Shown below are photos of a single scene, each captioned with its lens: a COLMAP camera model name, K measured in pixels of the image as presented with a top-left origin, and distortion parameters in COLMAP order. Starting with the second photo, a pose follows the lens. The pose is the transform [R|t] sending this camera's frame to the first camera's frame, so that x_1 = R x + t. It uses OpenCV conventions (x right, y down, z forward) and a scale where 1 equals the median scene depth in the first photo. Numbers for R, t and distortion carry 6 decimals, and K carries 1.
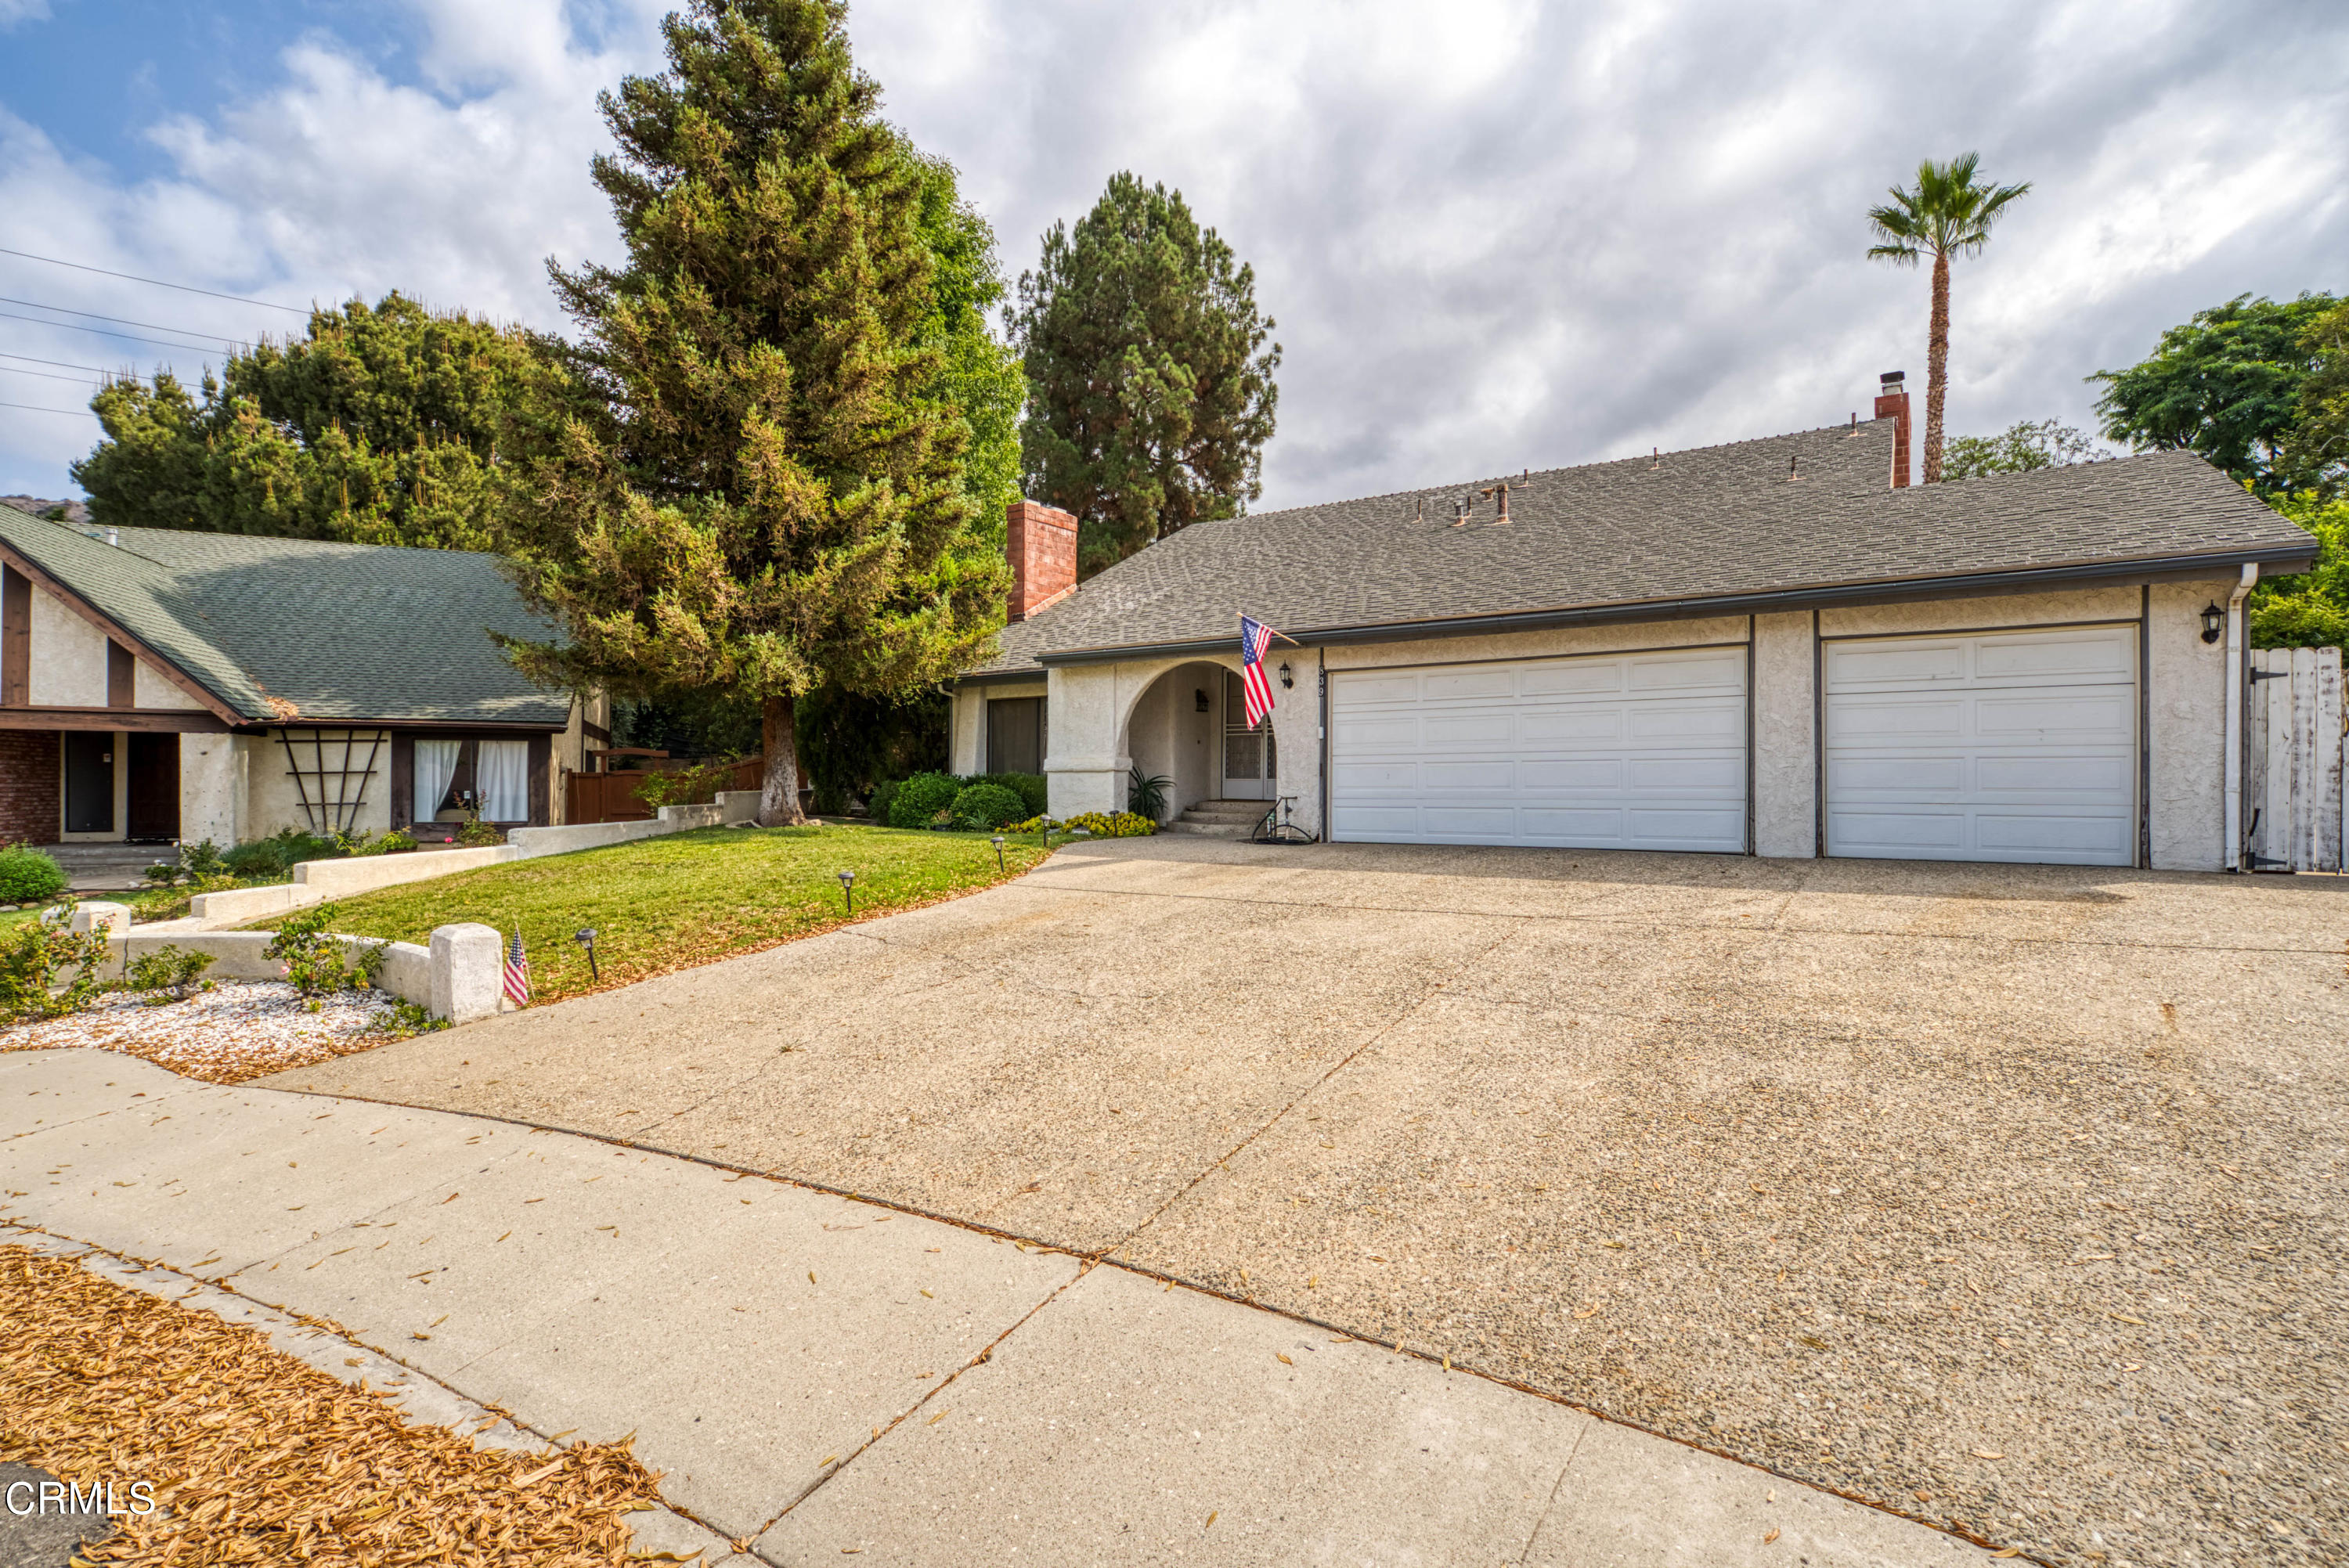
lens RADIAL K [[1073.6, 0, 1179.8], [0, 1073.6, 782.3], [0, 0, 1]] dist [-0.057264, 0.021448]
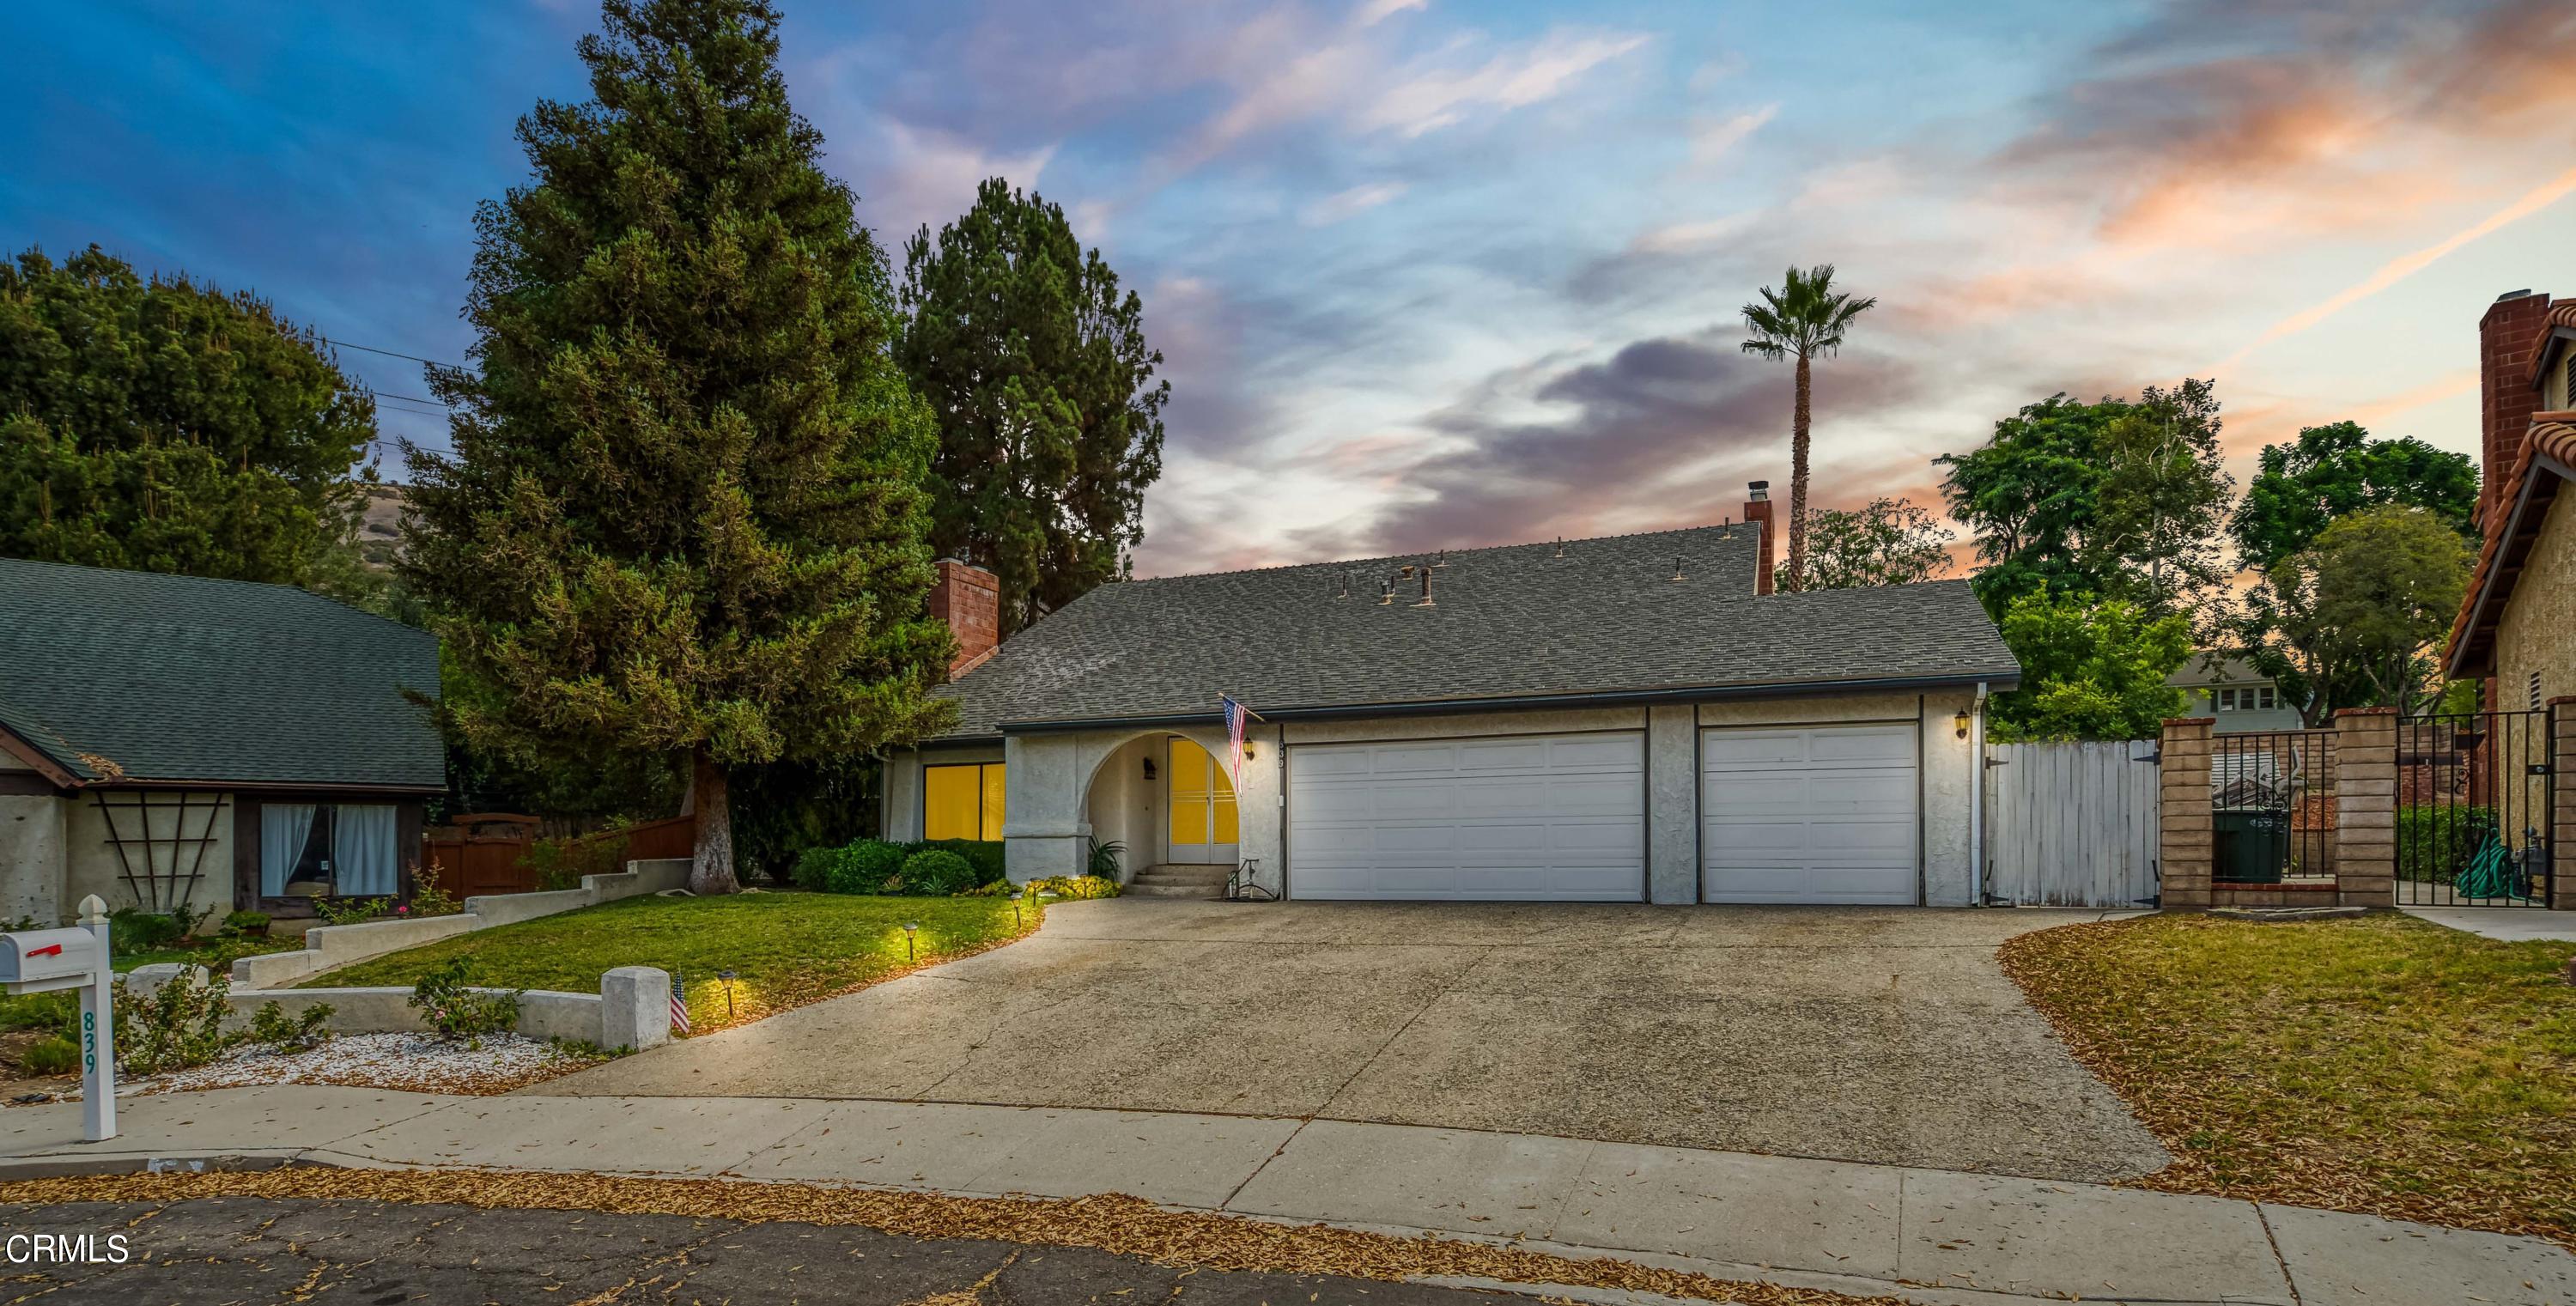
lens RADIAL K [[1232.0, 0, 1273.2], [0, 1232.0, 855.8], [0, 0, 1]] dist [-0.060167, 0.023990]
pose [[0.978172, -0.005239, 0.207731, -0.117178], [0.004744, 0.999985, 0.002877, 0.005411], [-0.207742, -0.001829, 0.978182, -0.195929]]
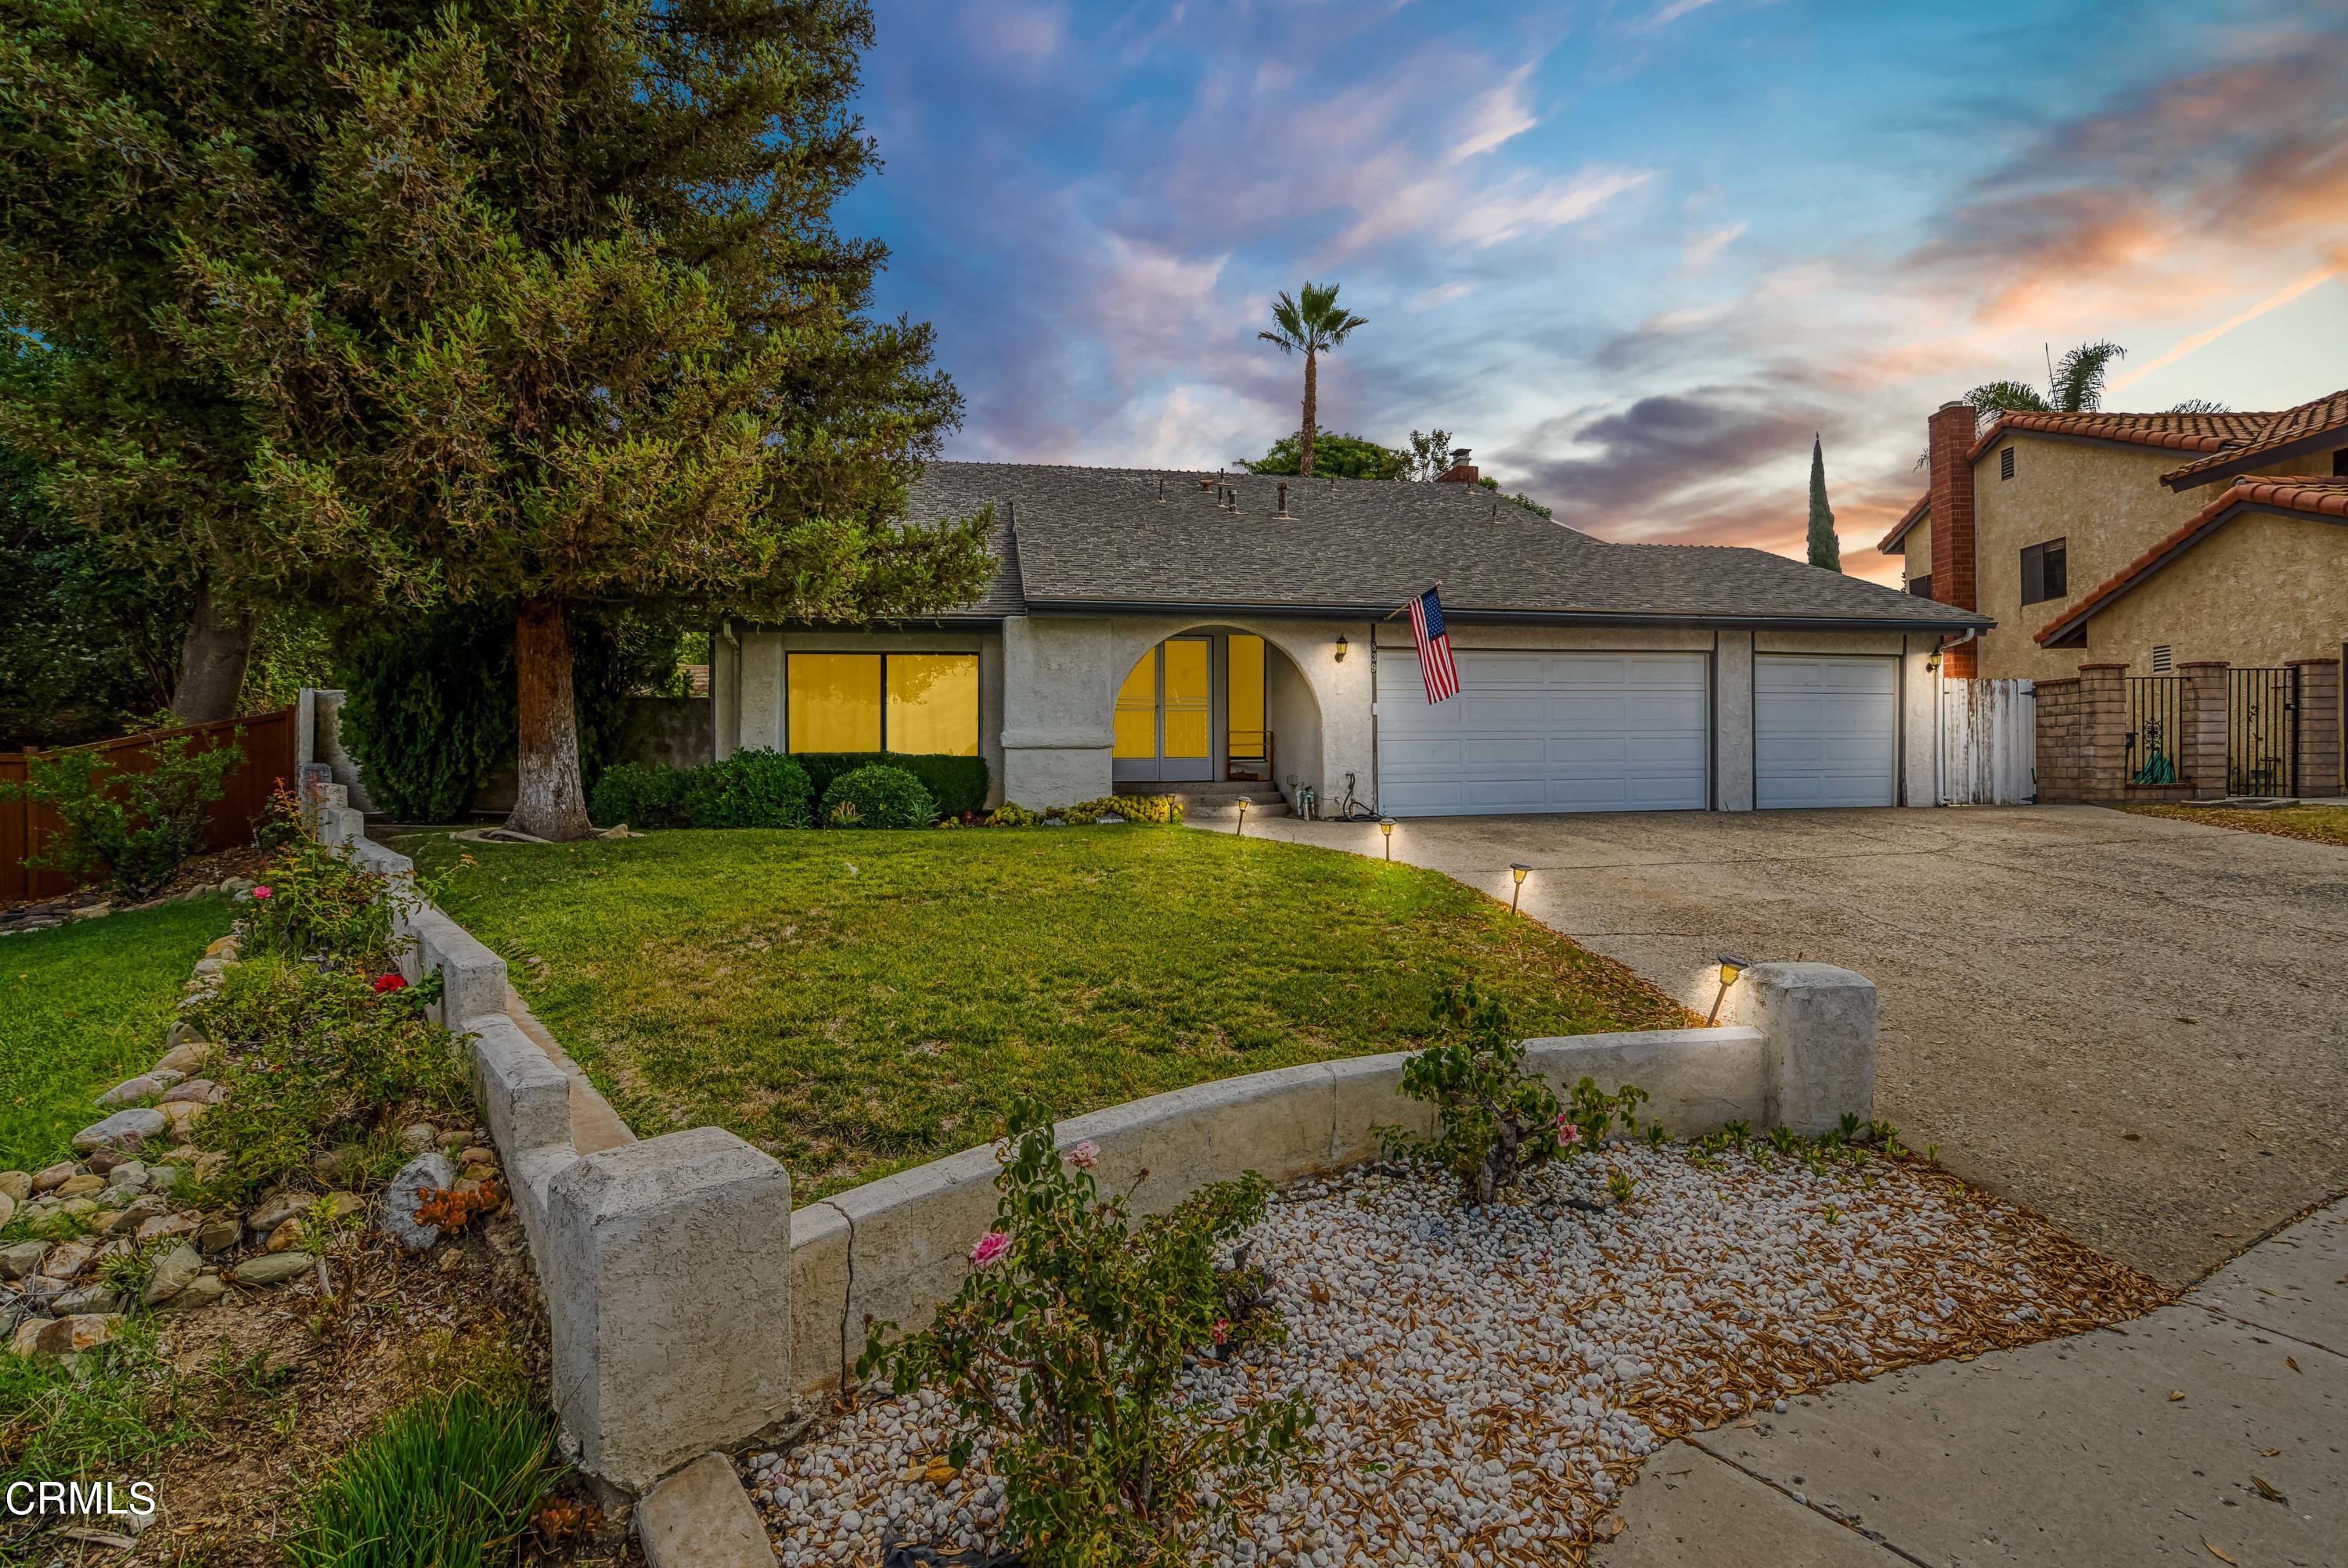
lens RADIAL K [[1073.1, 0, 1179.3], [0, 1073.1, 782.3], [0, 0, 1]] dist [-0.057264, 0.021448]
pose [[0.707516, -0.015532, 0.706526, -0.588989], [0.010653, 0.999879, 0.011312, 0.007378], [-0.706617, -0.000477, 0.707596, 0.352951]]
